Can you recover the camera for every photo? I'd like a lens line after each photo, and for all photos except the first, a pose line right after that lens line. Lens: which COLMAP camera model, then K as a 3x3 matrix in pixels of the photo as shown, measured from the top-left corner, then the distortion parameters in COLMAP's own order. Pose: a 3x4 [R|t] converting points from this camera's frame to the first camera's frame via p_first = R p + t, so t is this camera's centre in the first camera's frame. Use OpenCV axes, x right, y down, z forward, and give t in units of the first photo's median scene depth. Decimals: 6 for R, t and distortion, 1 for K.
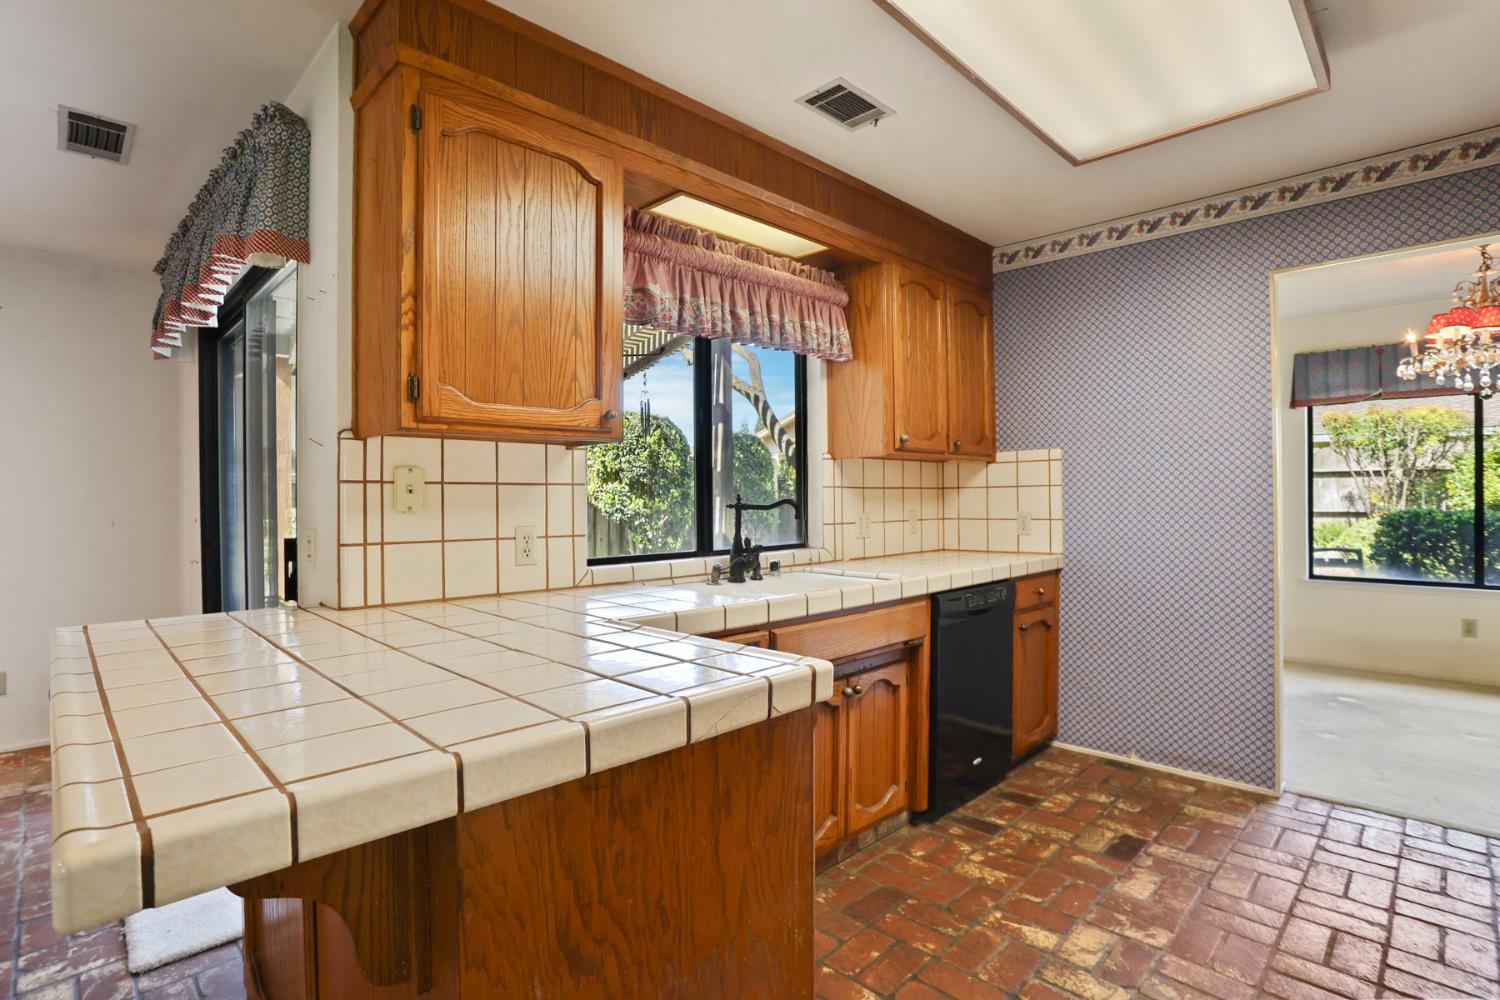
lens RADIAL K [[725.9, 0, 749.8], [0, 725.9, 497.4], [0, 0, 1]] dist [-0.049564, 0.003699]
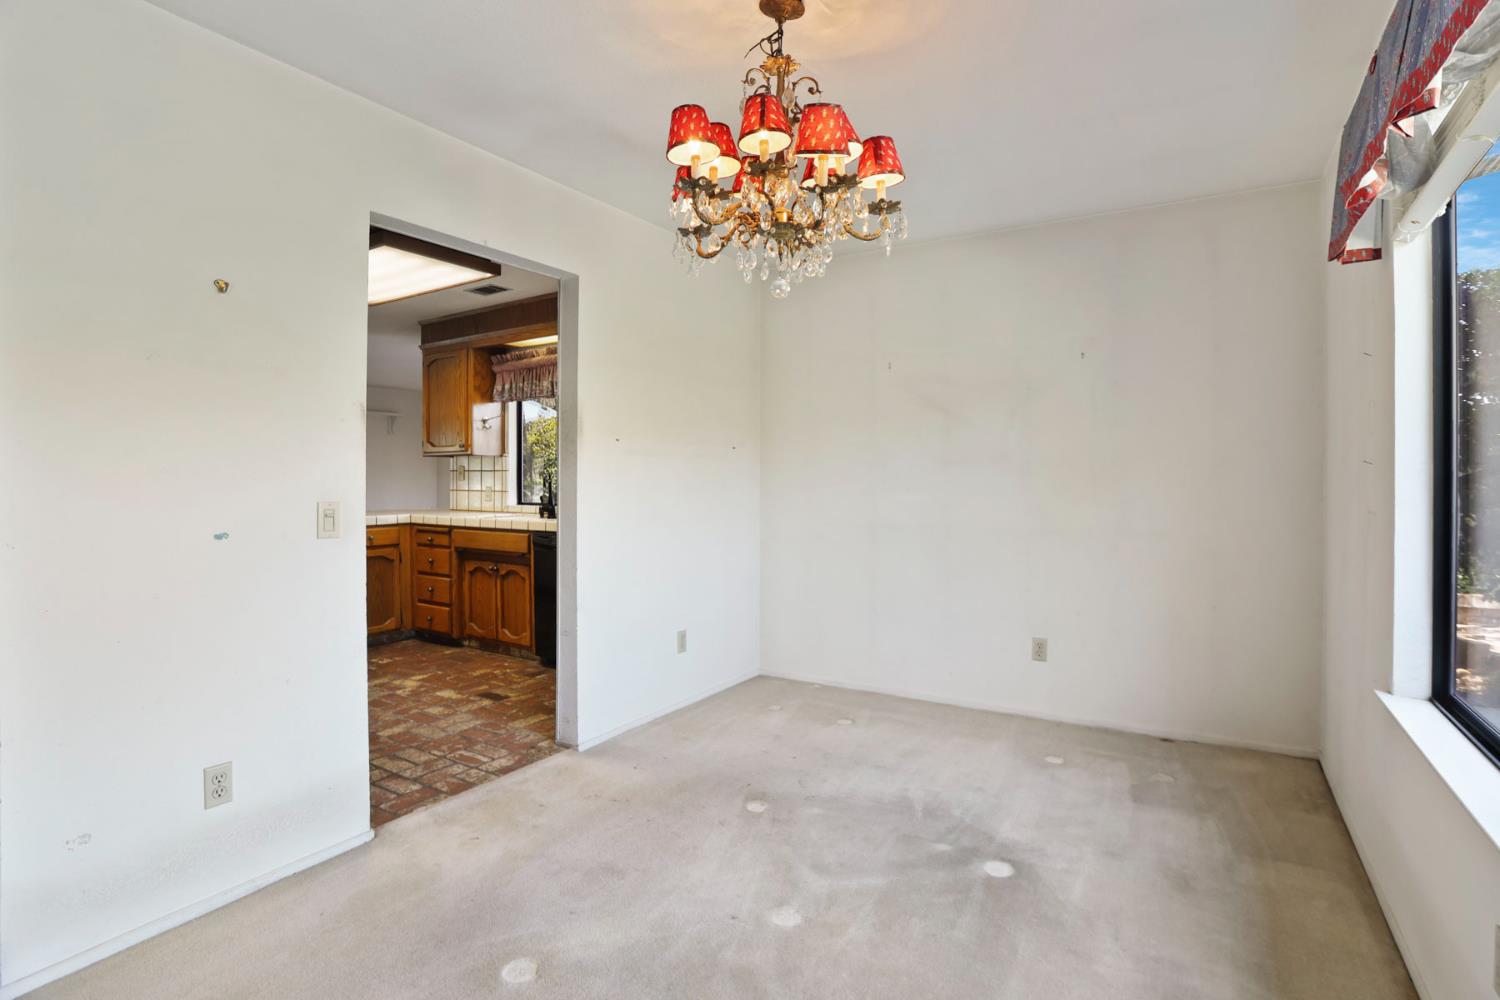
lens RADIAL K [[725.9, 0, 749.7], [0, 725.9, 489.2], [0, 0, 1]] dist [-0.049564, 0.003699]
pose [[0.228749, 0.017787, -0.973323, 2.192952], [-0.007183, 0.999837, 0.016584, -0.002824], [0.973459, 0.003198, 0.228839, 1.170668]]
